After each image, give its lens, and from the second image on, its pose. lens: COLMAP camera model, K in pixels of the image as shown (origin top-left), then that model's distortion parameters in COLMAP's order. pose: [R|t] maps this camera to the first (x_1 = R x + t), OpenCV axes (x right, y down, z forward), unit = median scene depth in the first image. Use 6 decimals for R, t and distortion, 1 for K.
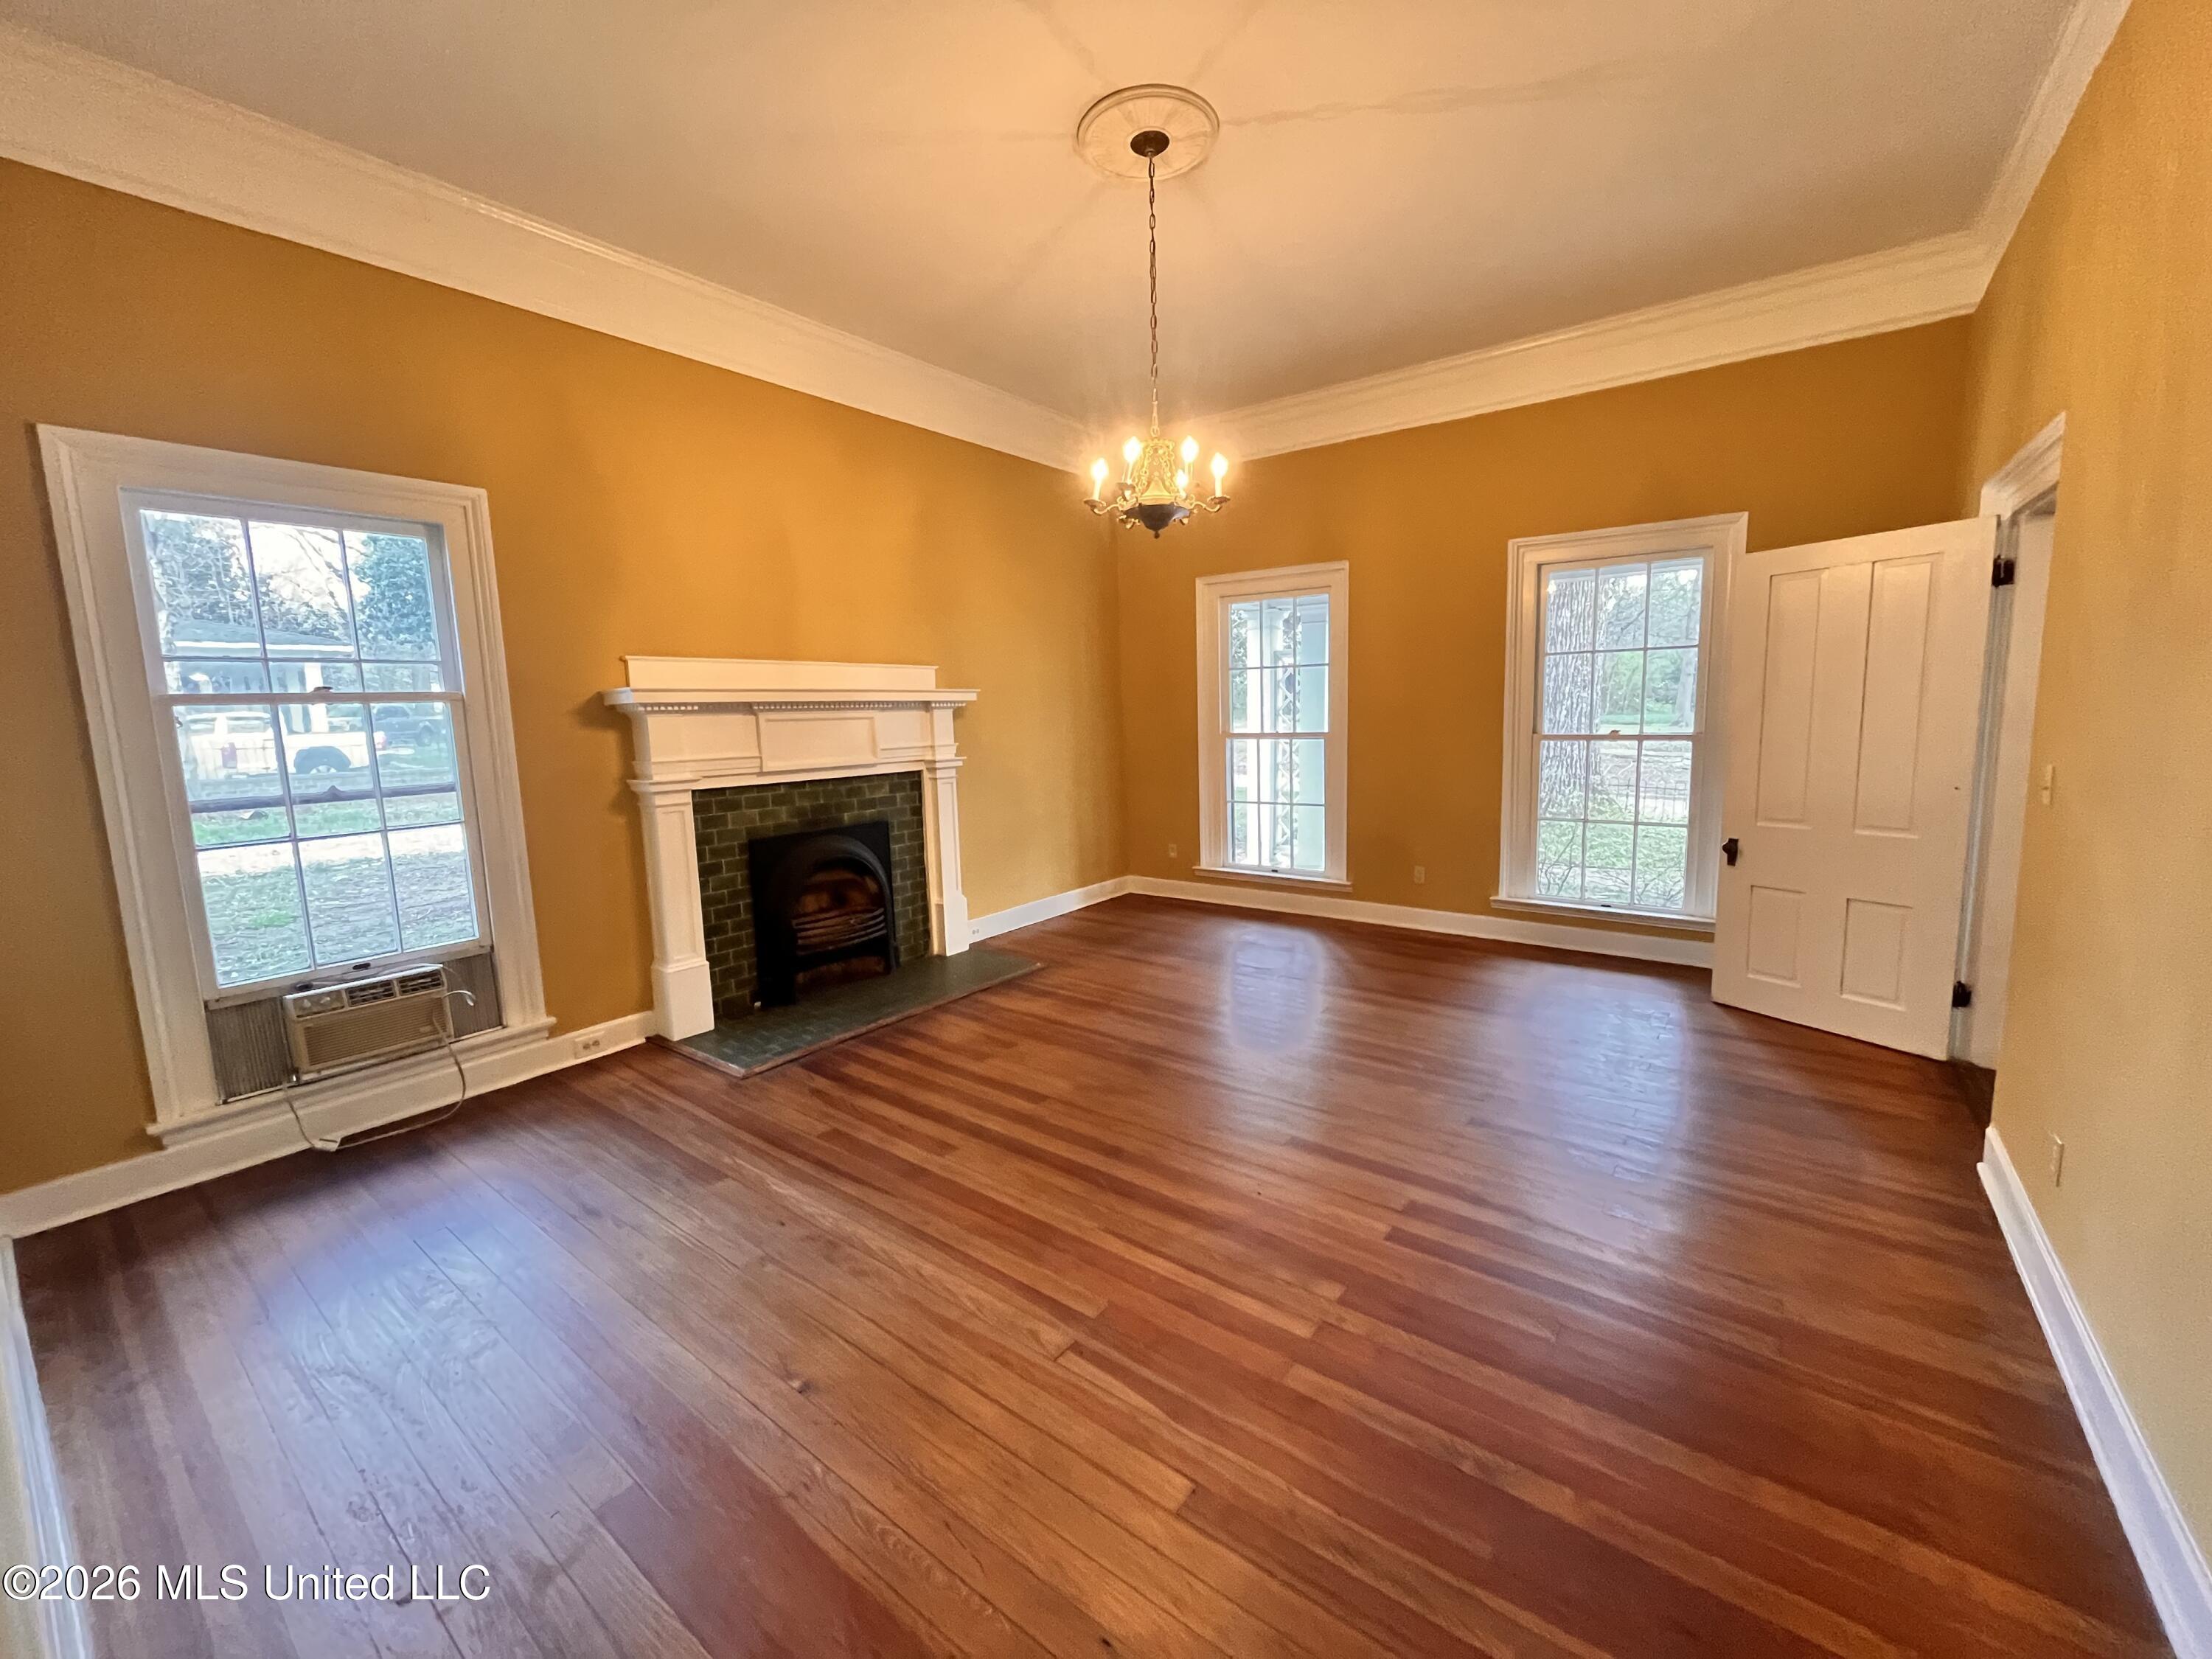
lens RADIAL K [[897.1, 0, 1105.4], [0, 897.1, 830.4], [0, 0, 1]] dist [-0.000872, -0.000538]
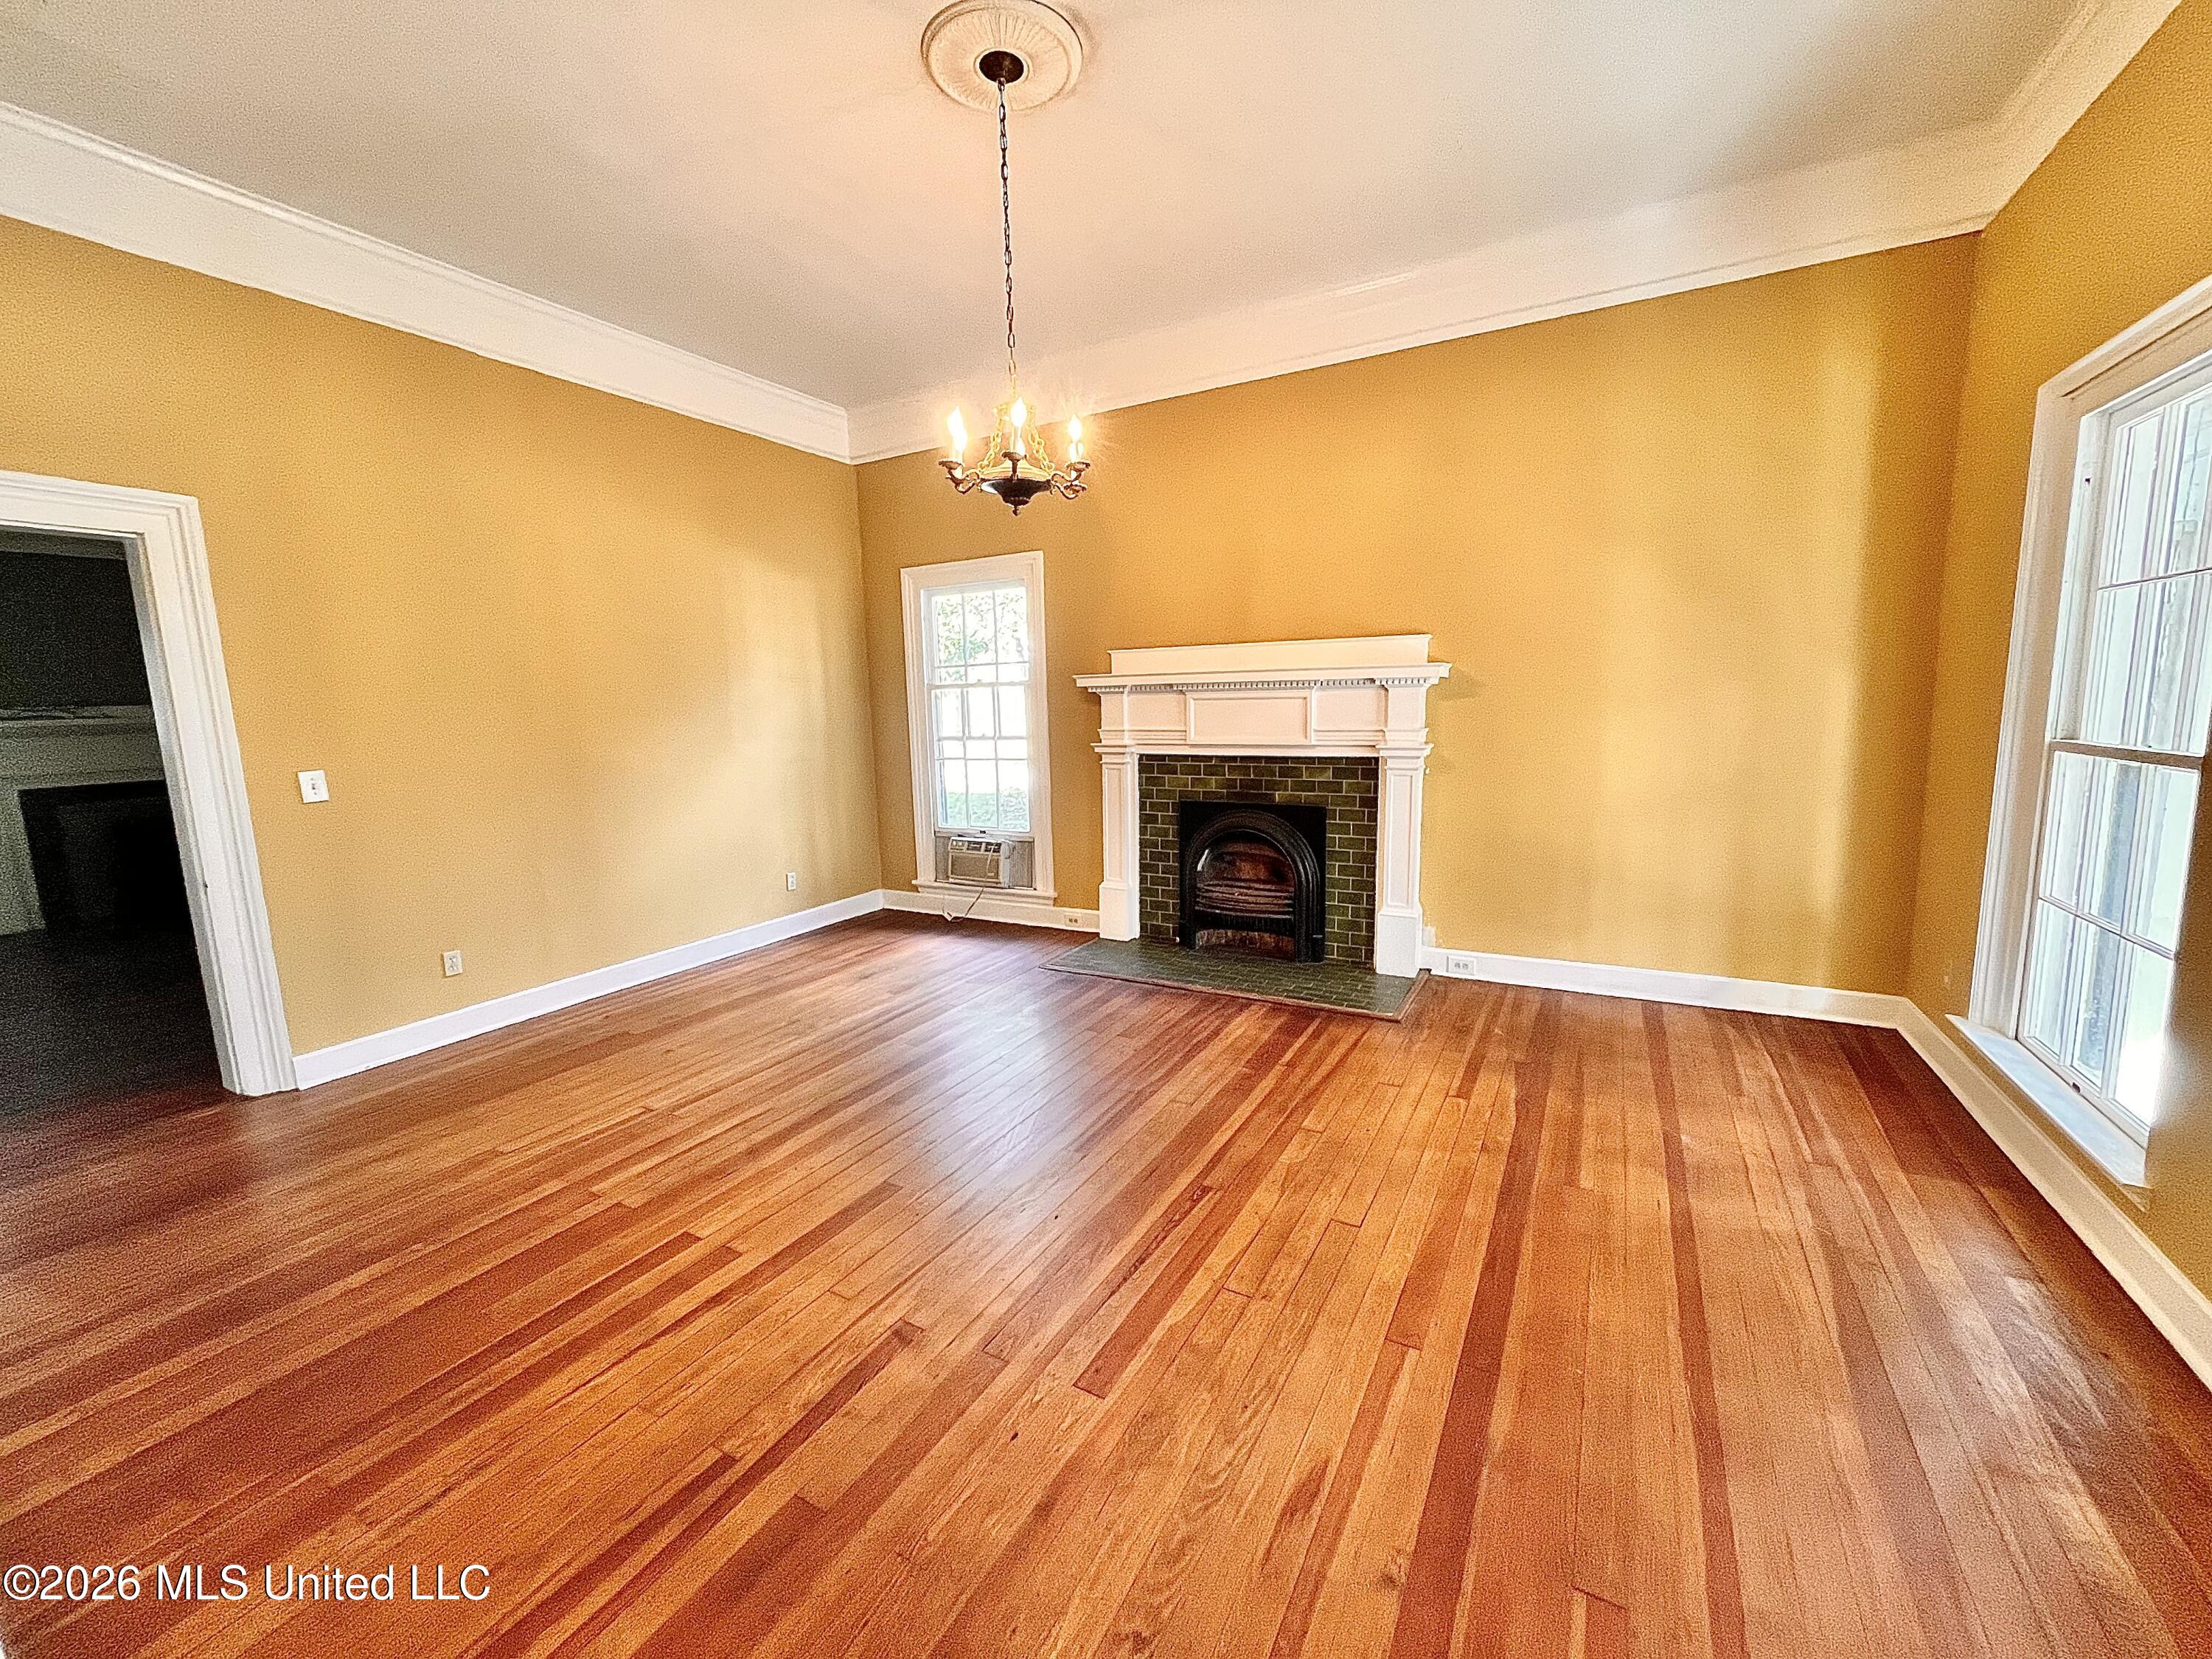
lens RADIAL K [[897.1, 0, 1101.9], [0, 897.1, 824.6], [0, 0, 1]] dist [-0.000872, -0.000538]
pose [[0.133949, 0.164800, -0.977189, 0.751194], [-0.109681, 0.982483, 0.150658, -0.125783], [0.984900, 0.086999, 0.149678, 0.728994]]
